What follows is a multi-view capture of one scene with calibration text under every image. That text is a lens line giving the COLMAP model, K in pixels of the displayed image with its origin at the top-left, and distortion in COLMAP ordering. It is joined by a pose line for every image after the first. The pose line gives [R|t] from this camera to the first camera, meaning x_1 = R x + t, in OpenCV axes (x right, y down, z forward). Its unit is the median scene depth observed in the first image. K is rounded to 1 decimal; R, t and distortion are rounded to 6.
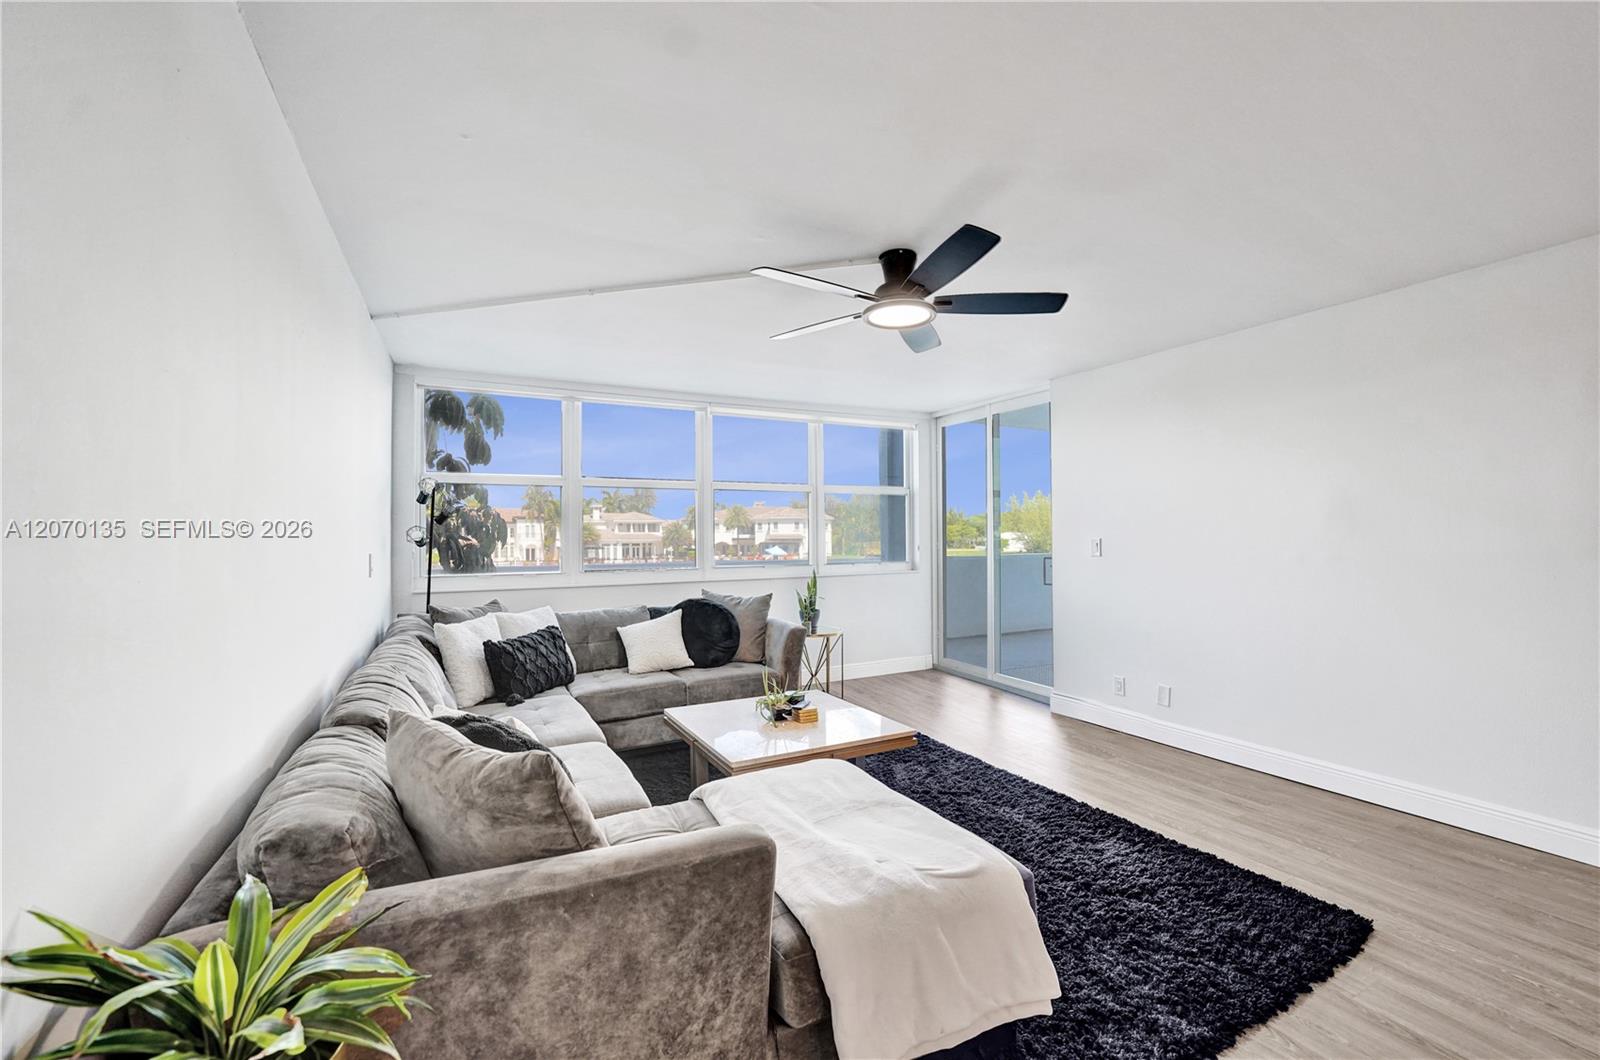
lens RADIAL K [[653.9, 0, 793.4], [0, 653.9, 527.8], [0, 0, 1]] dist [-0.031273, 0.003654]
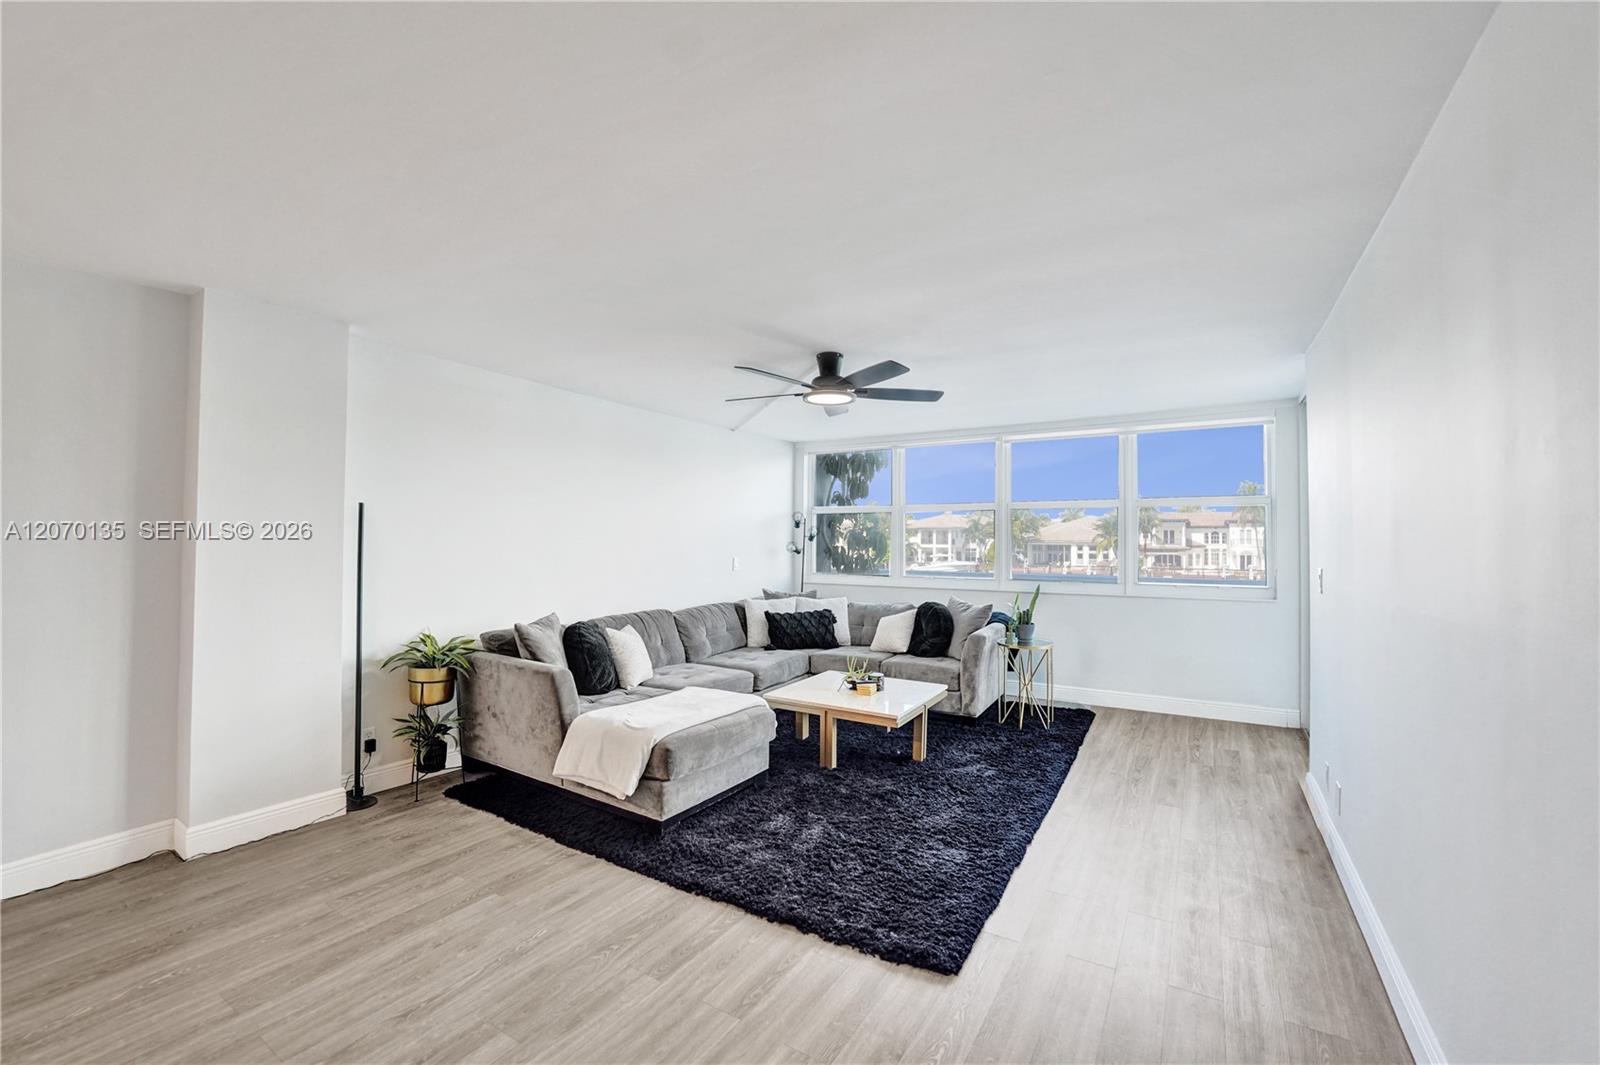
lens RADIAL K [[653.9, 0, 793.4], [0, 653.9, 530.3], [0, 0, 1]] dist [-0.031273, 0.003654]
pose [[0.519868, -0.003456, -0.854240, 0.749089], [0.001160, 0.999994, -0.003340, -0.023832], [0.854246, 0.000746, 0.519869, 0.124556]]
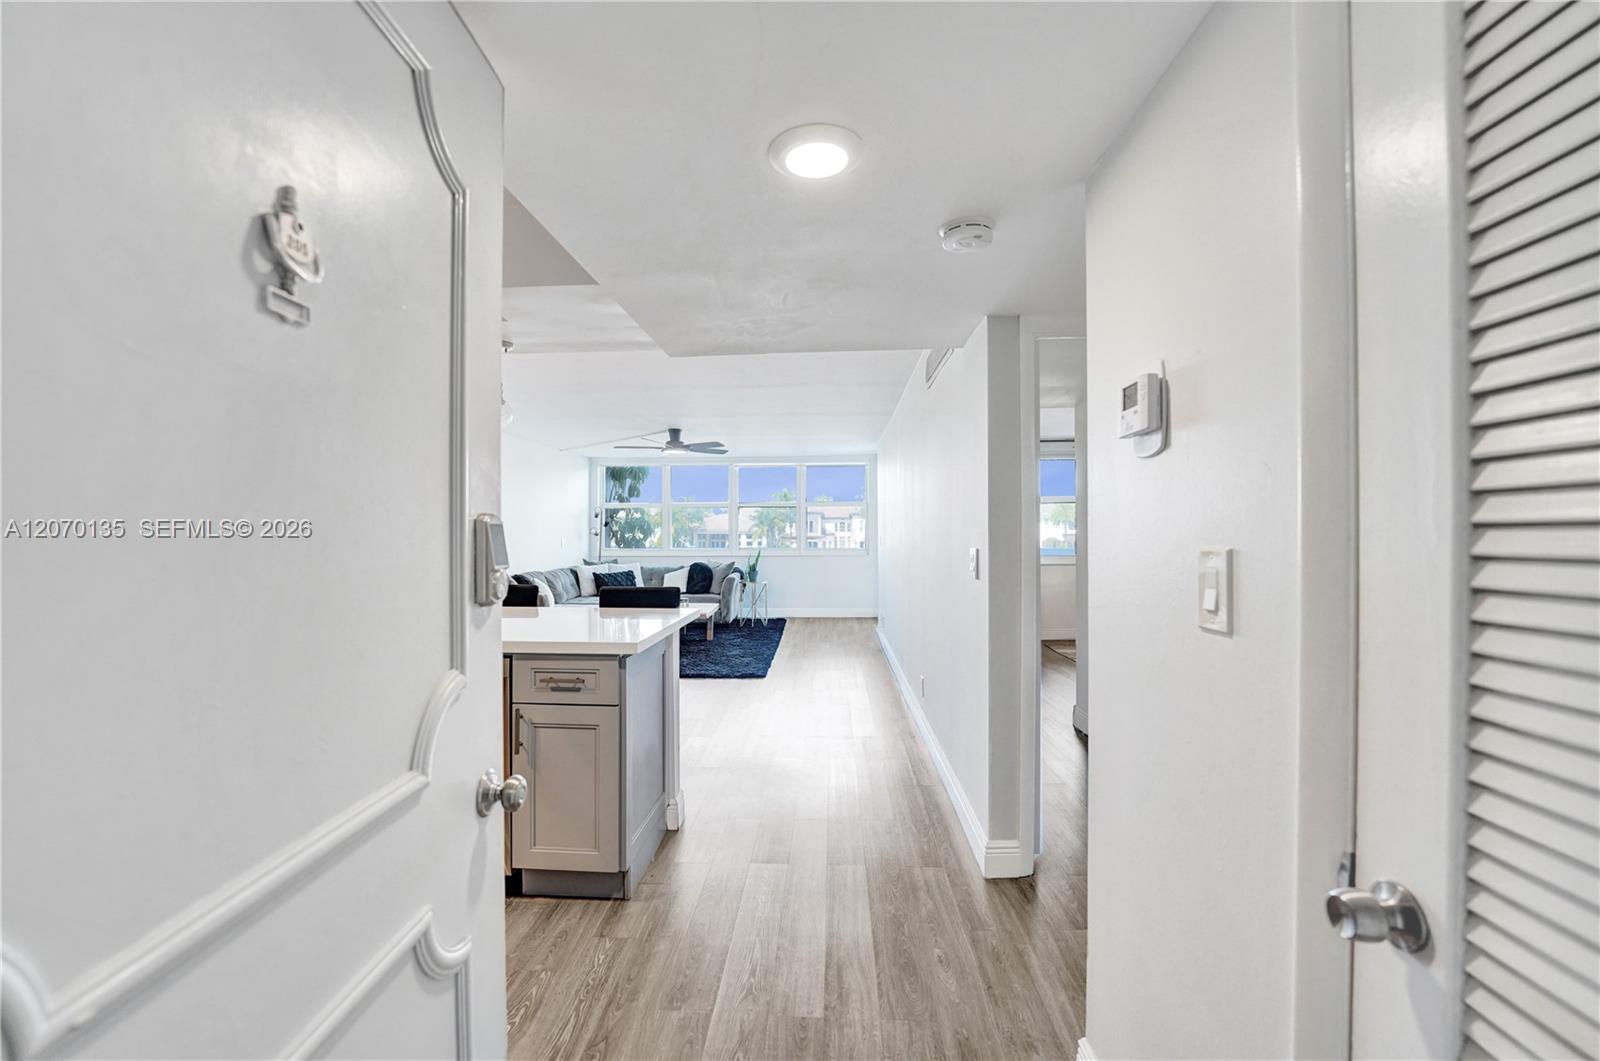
lens RADIAL K [[654.7, 0, 792.4], [0, 654.7, 531.5], [0, 0, 1]] dist [-0.010045, 0.000473]
pose [[0.866998, 0.007845, -0.498251, 1.115205], [-0.001006, 0.999902, 0.013993, -0.020176], [0.498311, -0.011630, 0.866920, -0.642349]]
